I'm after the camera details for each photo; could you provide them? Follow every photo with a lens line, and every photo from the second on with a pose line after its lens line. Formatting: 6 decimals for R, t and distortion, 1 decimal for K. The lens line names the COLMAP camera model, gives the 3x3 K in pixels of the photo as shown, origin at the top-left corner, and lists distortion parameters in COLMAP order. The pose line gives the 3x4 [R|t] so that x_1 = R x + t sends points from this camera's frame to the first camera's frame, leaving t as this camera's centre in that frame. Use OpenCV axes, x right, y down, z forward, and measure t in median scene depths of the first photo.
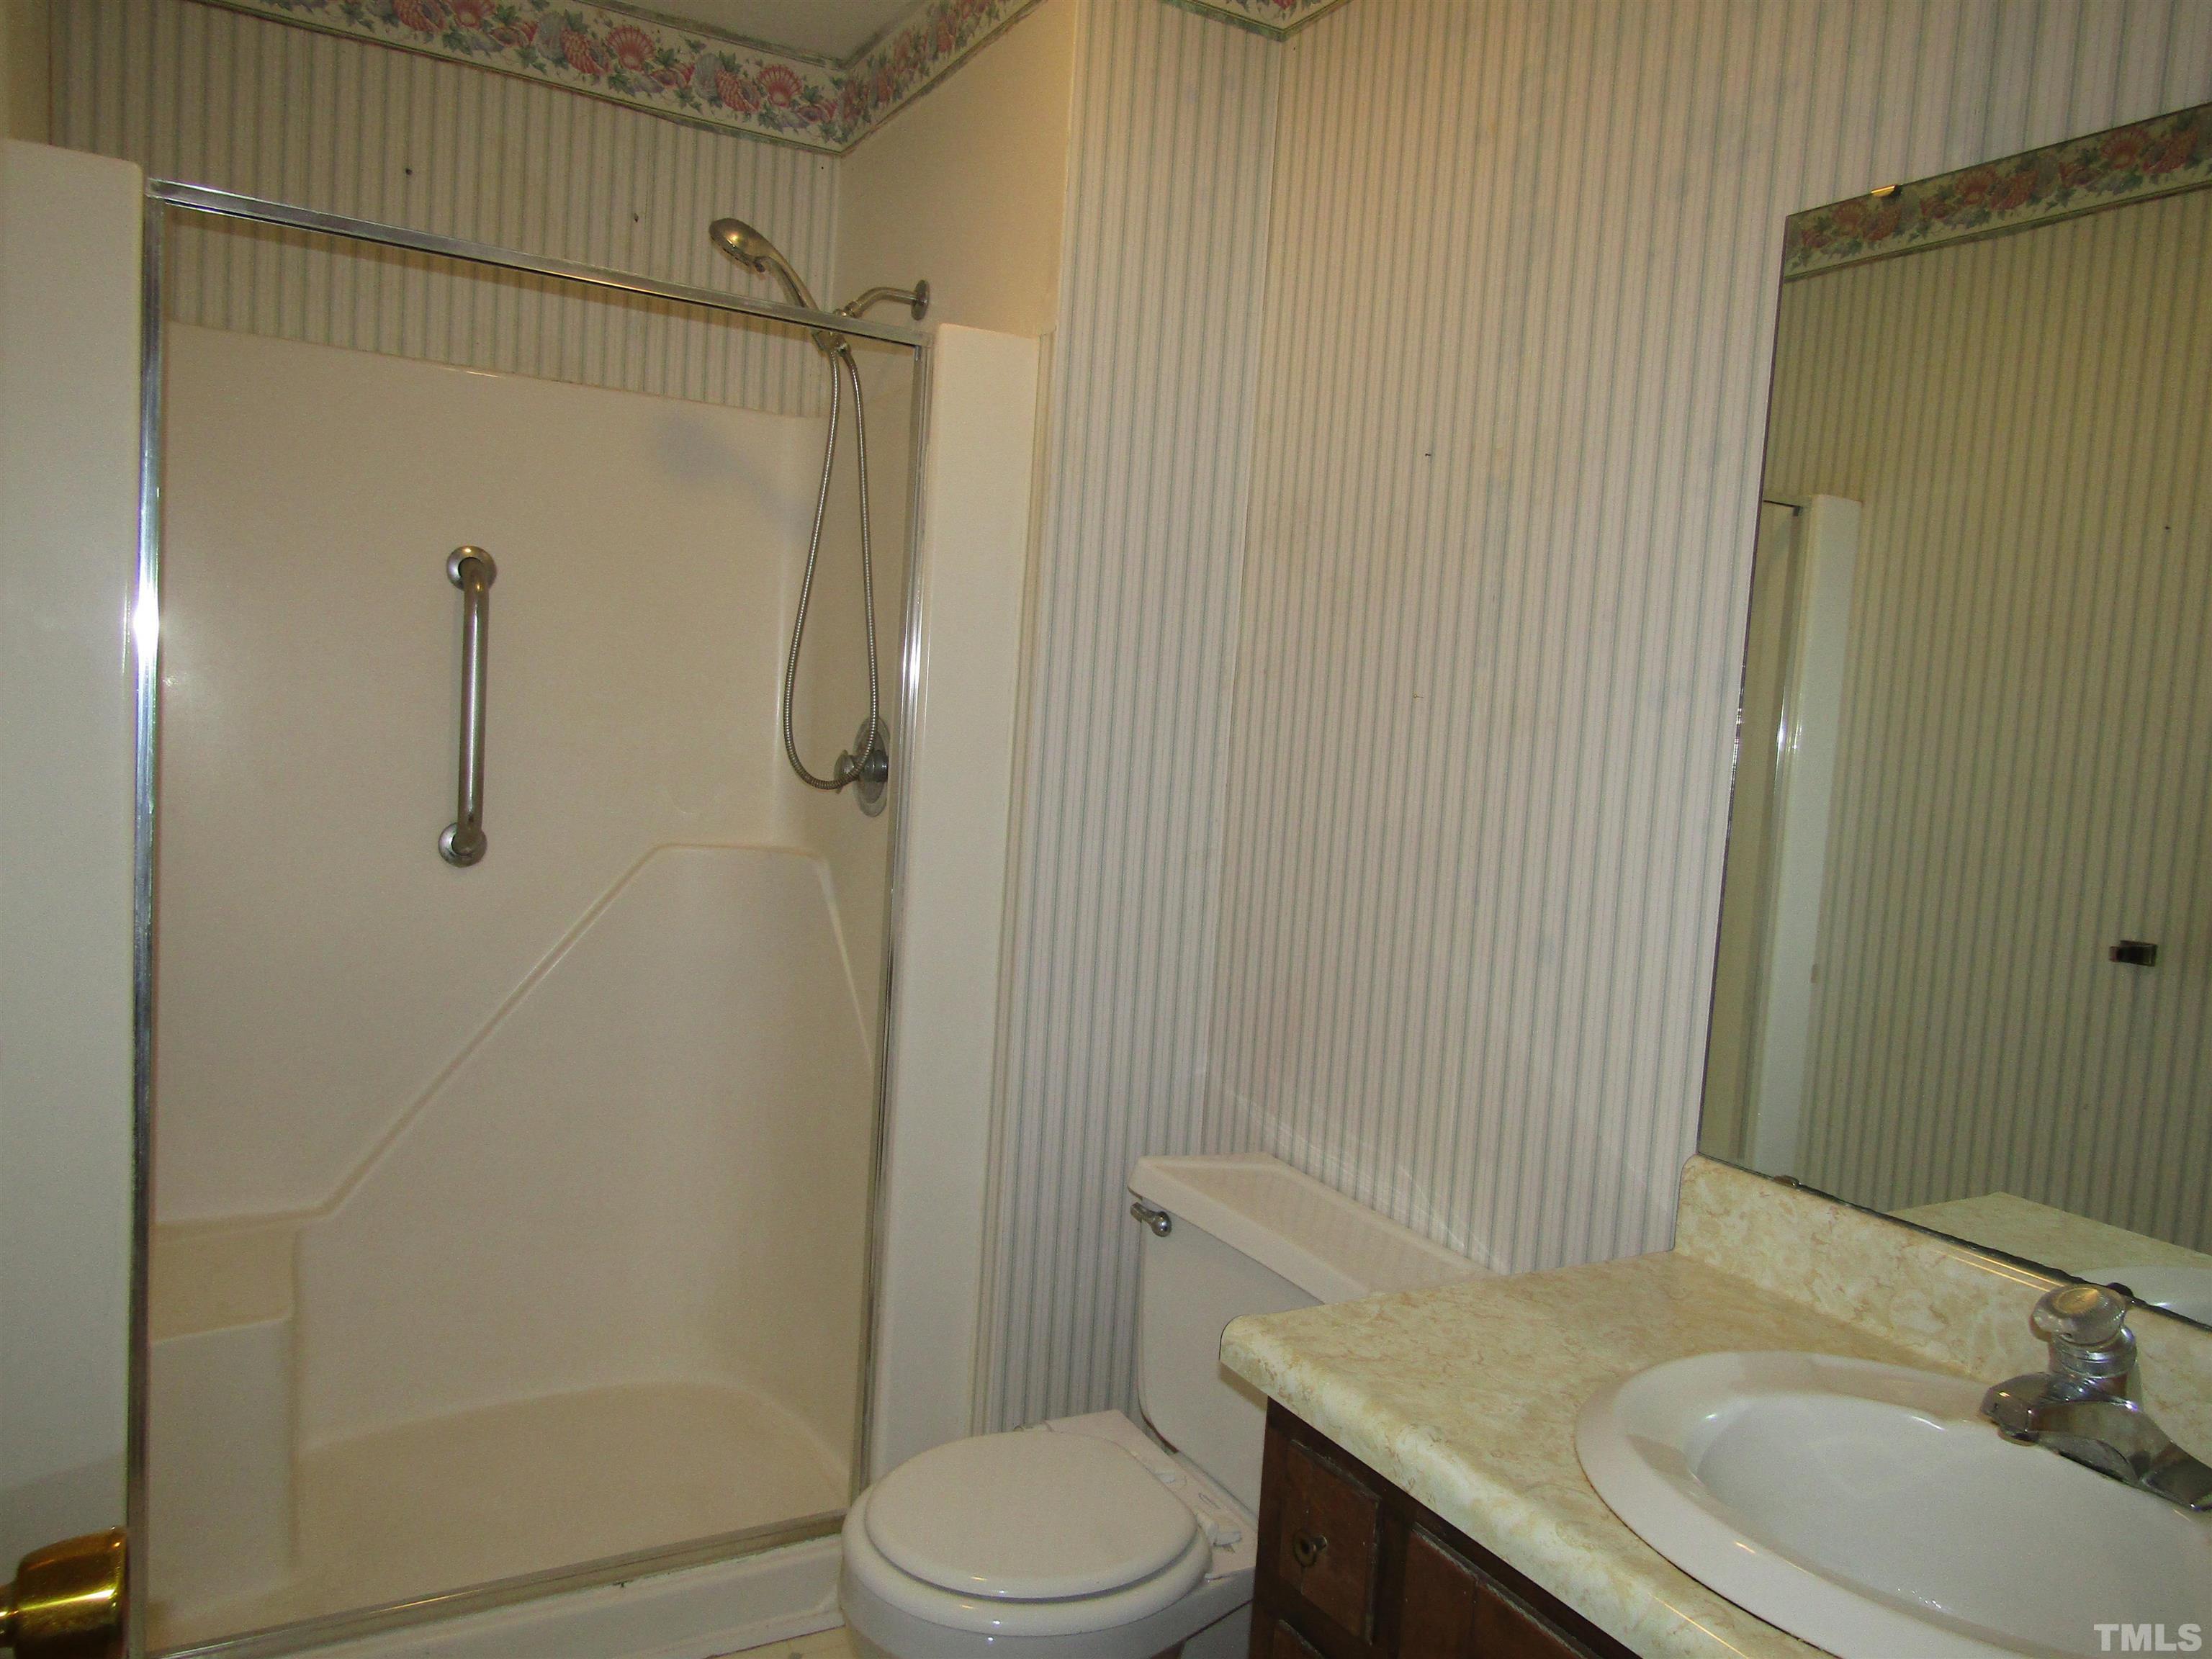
lens RADIAL K [[1573.4, 0, 1110.1], [0, 1573.4, 830.3], [0, 0, 1]] dist [-0.015951, 0.006496]
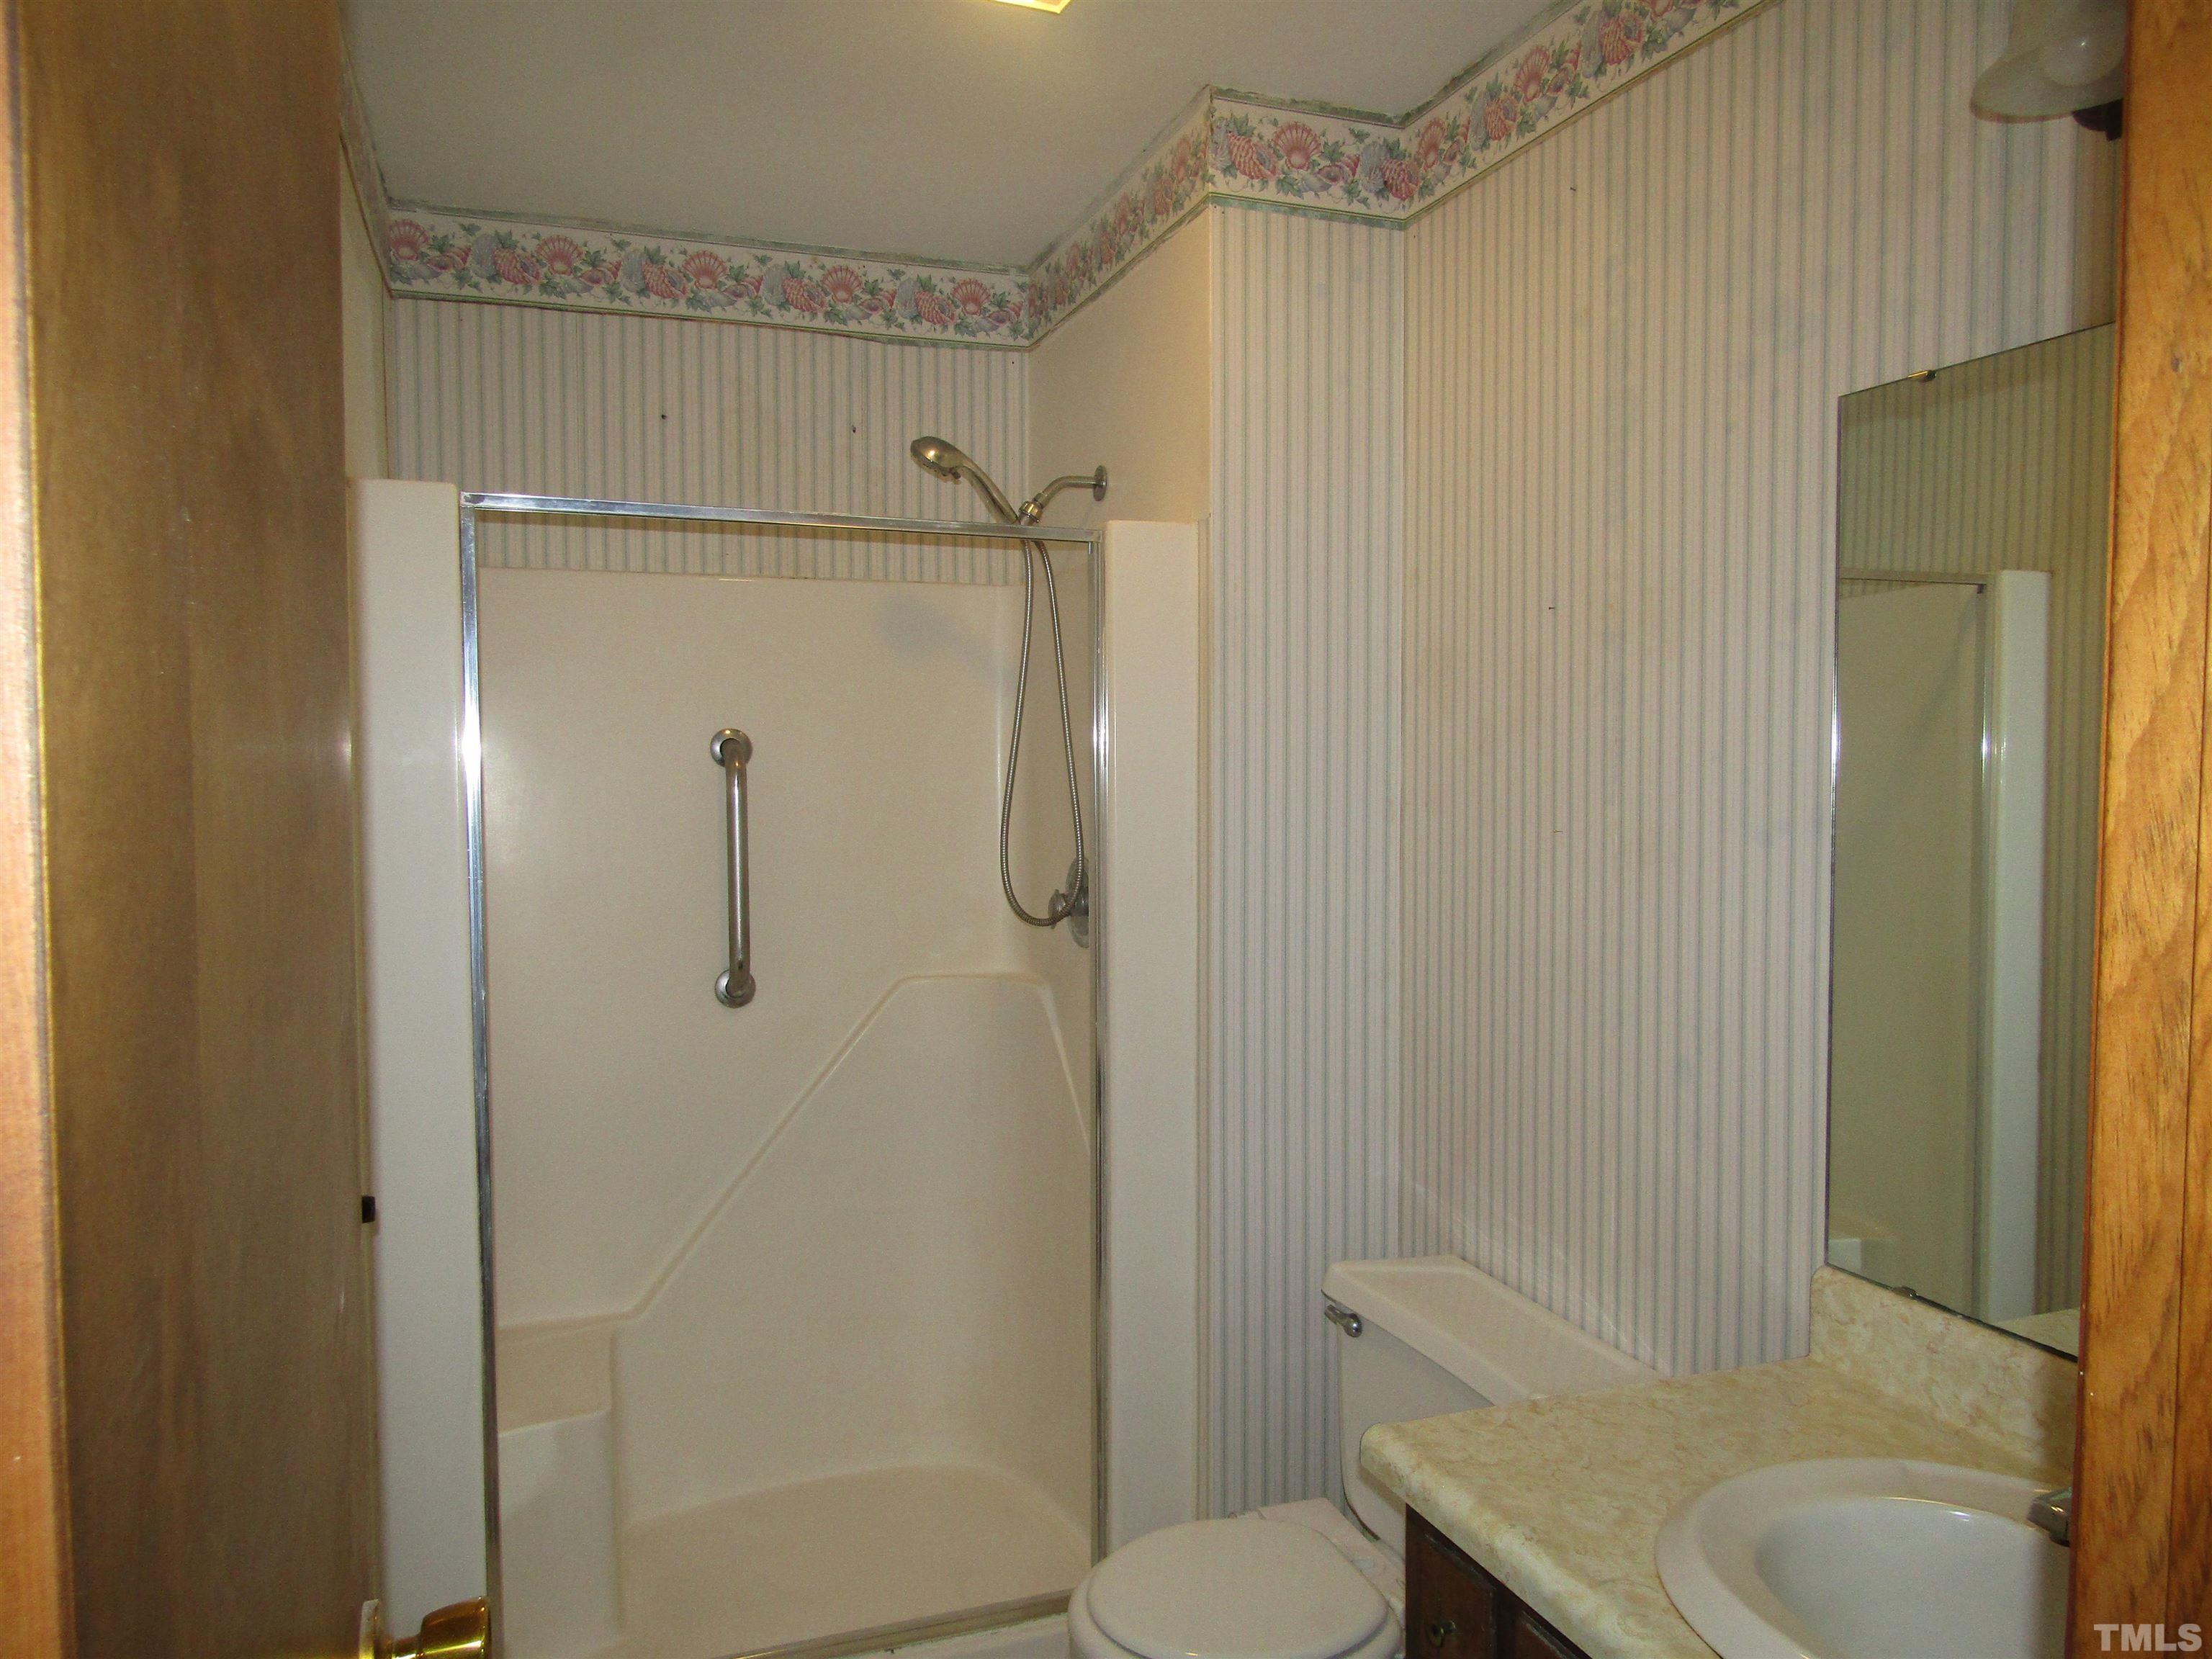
lens RADIAL K [[1573.4, 0, 1102.9], [0, 1573.4, 830.4], [0, 0, 1]] dist [-0.015951, 0.006496]
pose [[0.983408, -0.062482, -0.170305, 0.066223], [0.055592, 0.997442, -0.044937, -0.049371], [0.172678, 0.034724, 0.984366, -0.105536]]
